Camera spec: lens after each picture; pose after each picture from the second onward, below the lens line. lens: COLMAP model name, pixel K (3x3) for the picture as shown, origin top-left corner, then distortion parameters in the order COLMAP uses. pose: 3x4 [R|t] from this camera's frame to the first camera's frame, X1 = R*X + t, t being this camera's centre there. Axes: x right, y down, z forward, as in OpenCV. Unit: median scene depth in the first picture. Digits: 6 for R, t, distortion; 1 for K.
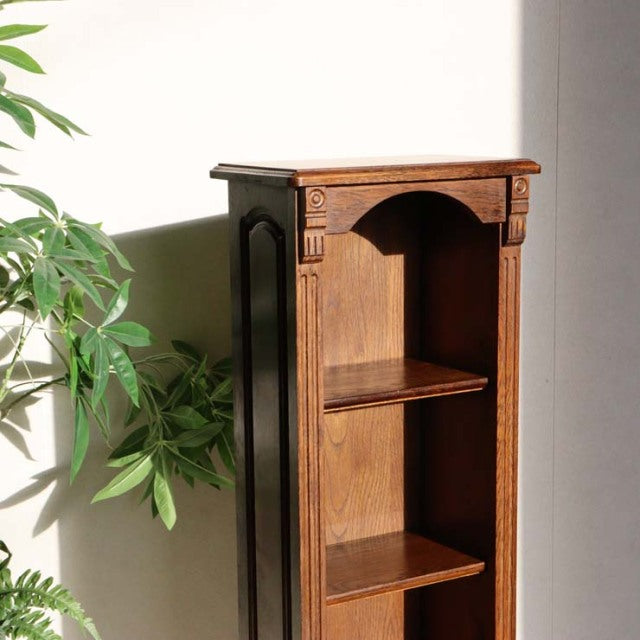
lens RADIAL K [[1487.1, 0, 317.1], [0, 1487.1, 337.8], [0, 0, 1]] dist [0.214978, 0.000000]
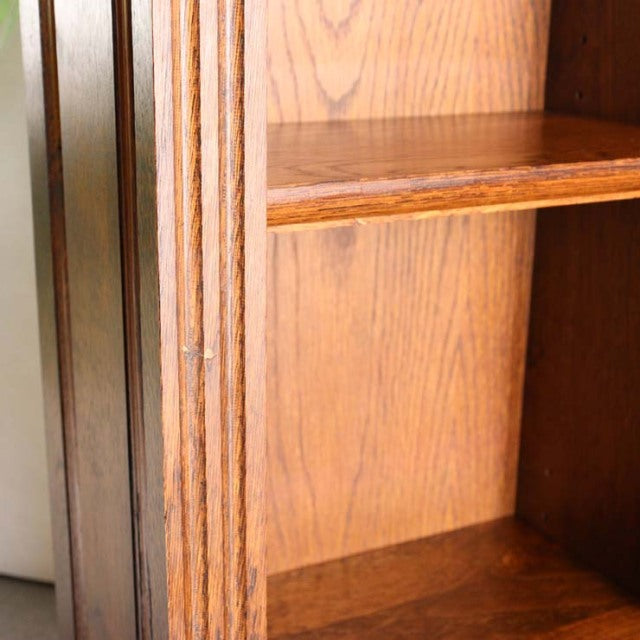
lens RADIAL K [[1110.8, 0, 319.6], [0, 1110.8, 324.6], [0, 0, 1]] dist [-0.004106, 0.000000]
pose [[0.999269, 0.034387, -0.016709, 0.018110], [-0.032566, 0.994541, 0.099137, 0.170431], [0.020027, -0.098520, 0.994933, 0.771163]]
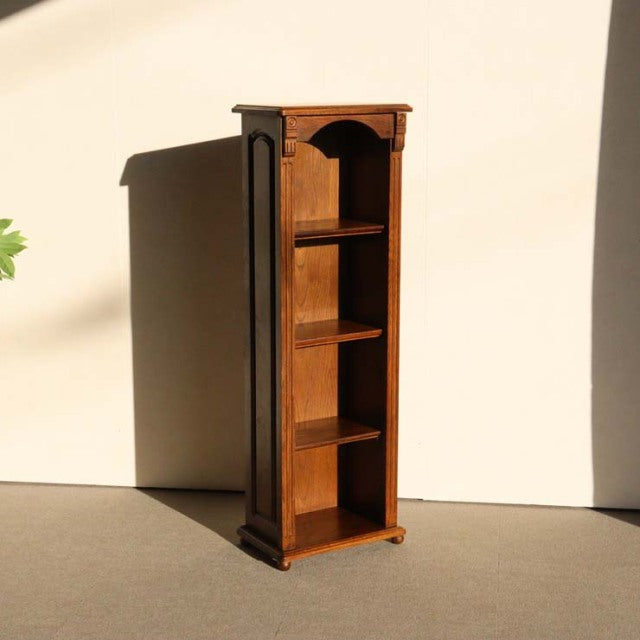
lens RADIAL K [[1487.1, 0, 319.1], [0, 1487.1, 322.3], [0, 0, 1]] dist [0.214978, 0.000000]
pose [[0.999189, 0.005092, 0.039948, -0.035800], [-0.005662, 0.999884, 0.014163, 0.118305], [-0.039871, -0.014378, 0.999101, -0.798081]]
